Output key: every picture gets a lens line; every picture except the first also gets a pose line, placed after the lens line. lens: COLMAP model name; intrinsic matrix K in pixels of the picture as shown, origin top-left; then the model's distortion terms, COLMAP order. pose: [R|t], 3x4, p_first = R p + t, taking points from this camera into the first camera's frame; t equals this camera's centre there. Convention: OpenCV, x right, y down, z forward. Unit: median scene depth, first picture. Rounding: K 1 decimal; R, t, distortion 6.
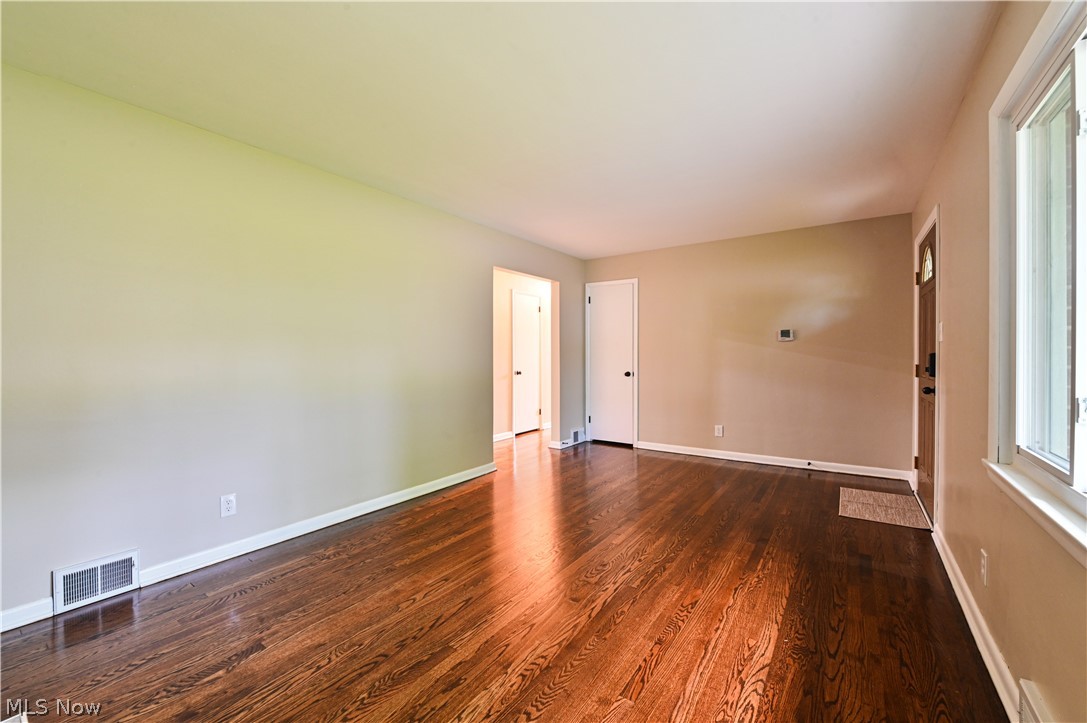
lens RADIAL K [[441.8, 0, 546.0], [0, 441.8, 358.3], [0, 0, 1]] dist [-0.001945, -0.000308]
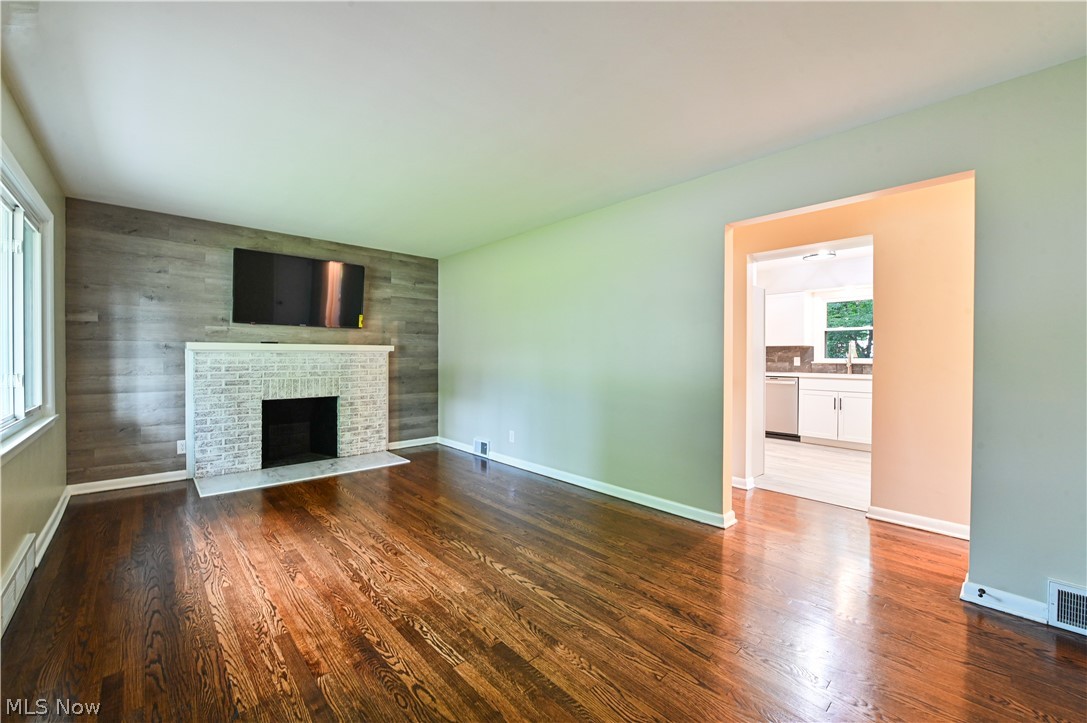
lens RADIAL K [[447.1, 0, 538.1], [0, 447.1, 355.9], [0, 0, 1]] dist [-0.013427, -0.000184]
pose [[-0.236628, 0.003844, -0.971593, 1.098477], [-0.014263, 0.999871, 0.007429, -0.014433], [0.971496, 0.015615, -0.236542, 1.604159]]
